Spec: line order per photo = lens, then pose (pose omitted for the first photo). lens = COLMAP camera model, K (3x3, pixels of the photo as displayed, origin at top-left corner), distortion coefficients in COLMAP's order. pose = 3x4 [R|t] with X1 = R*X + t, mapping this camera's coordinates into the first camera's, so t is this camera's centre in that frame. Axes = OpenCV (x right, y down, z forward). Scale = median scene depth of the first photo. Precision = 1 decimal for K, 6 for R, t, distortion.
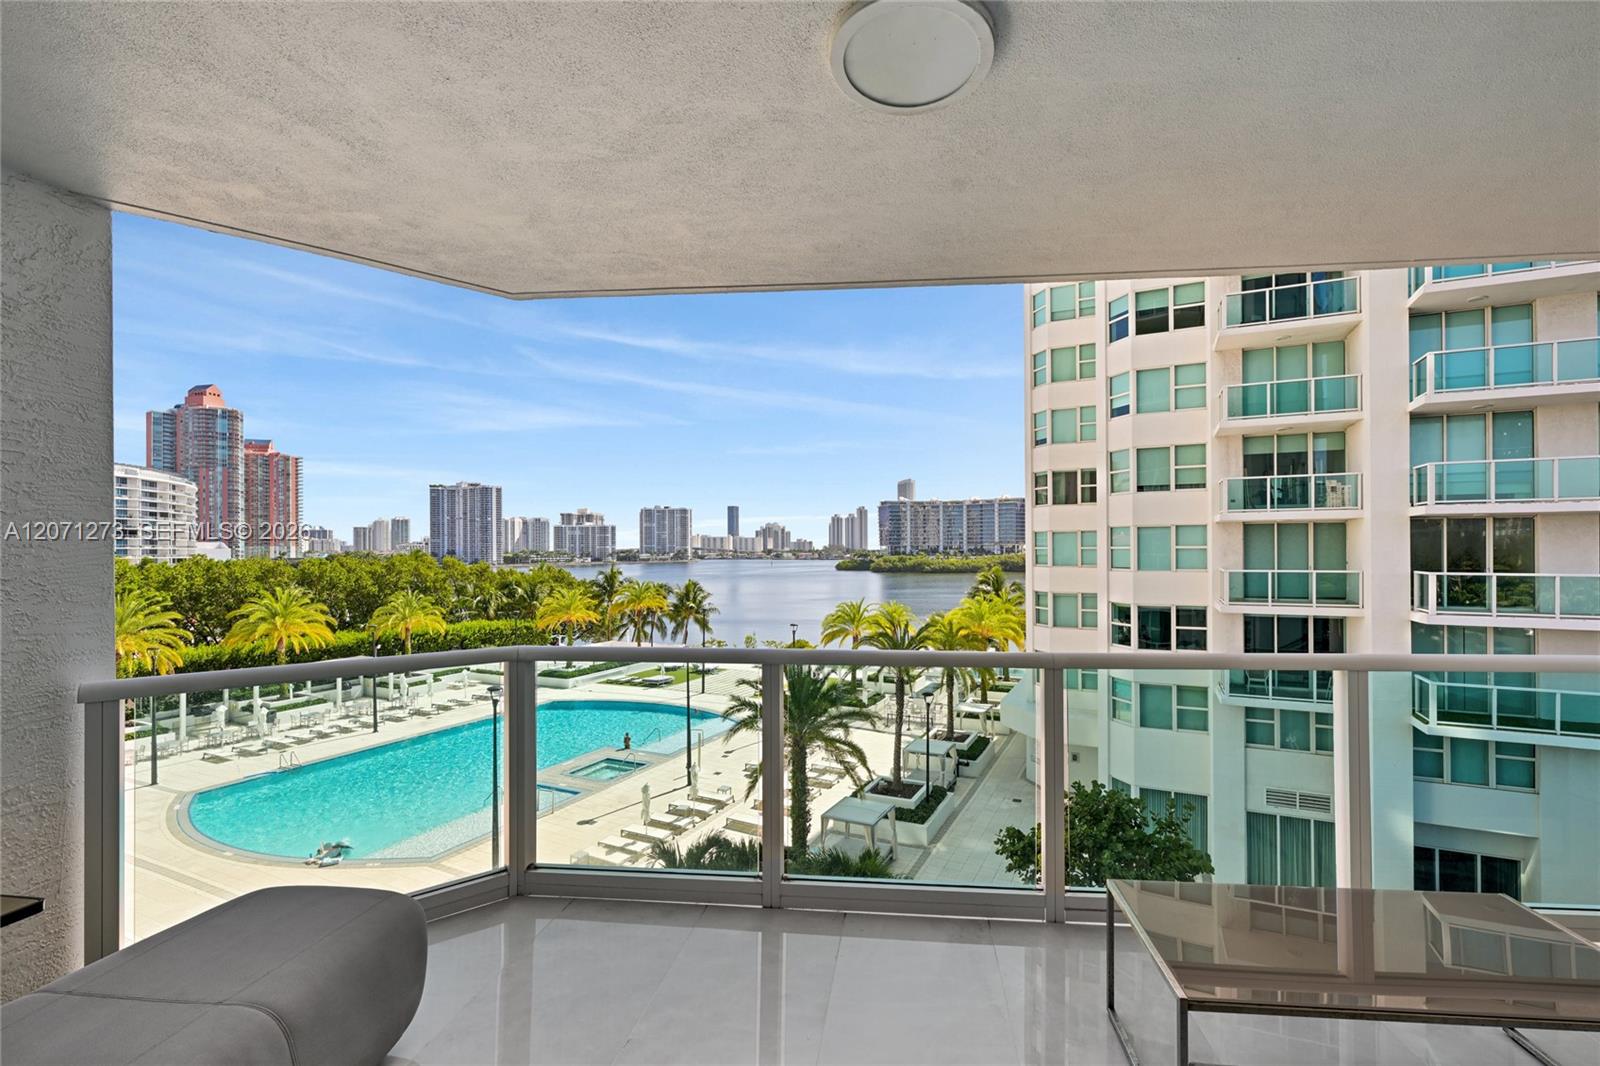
lens RADIAL K [[665.5, 0, 871.2], [0, 665.5, 543.9], [0, 0, 1]] dist [-0.008591, 0.002204]
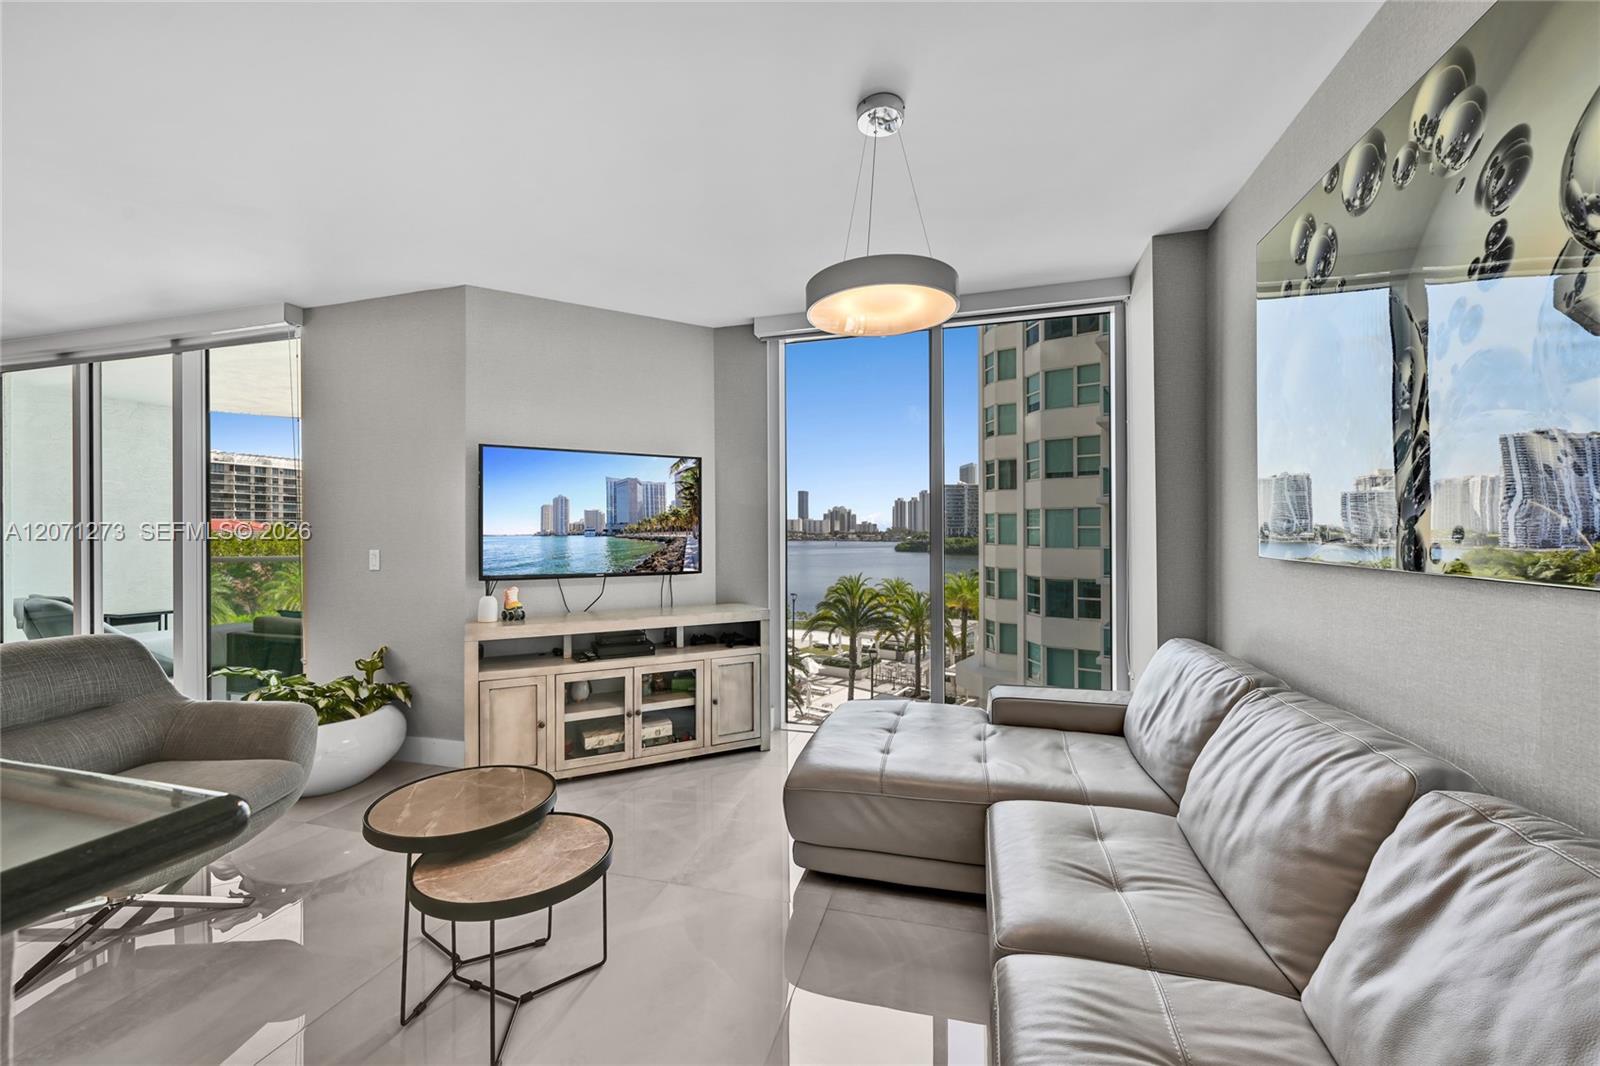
lens RADIAL K [[634.4, 0, 807.8], [0, 634.4, 527.6], [0, 0, 1]] dist [-0.001988, -0.000318]
pose [[0.980589, 0.002443, -0.196060, 0.111974], [-0.002043, 0.999995, 0.002244, 0.002403], [0.196064, -0.001800, 0.980589, -0.076341]]
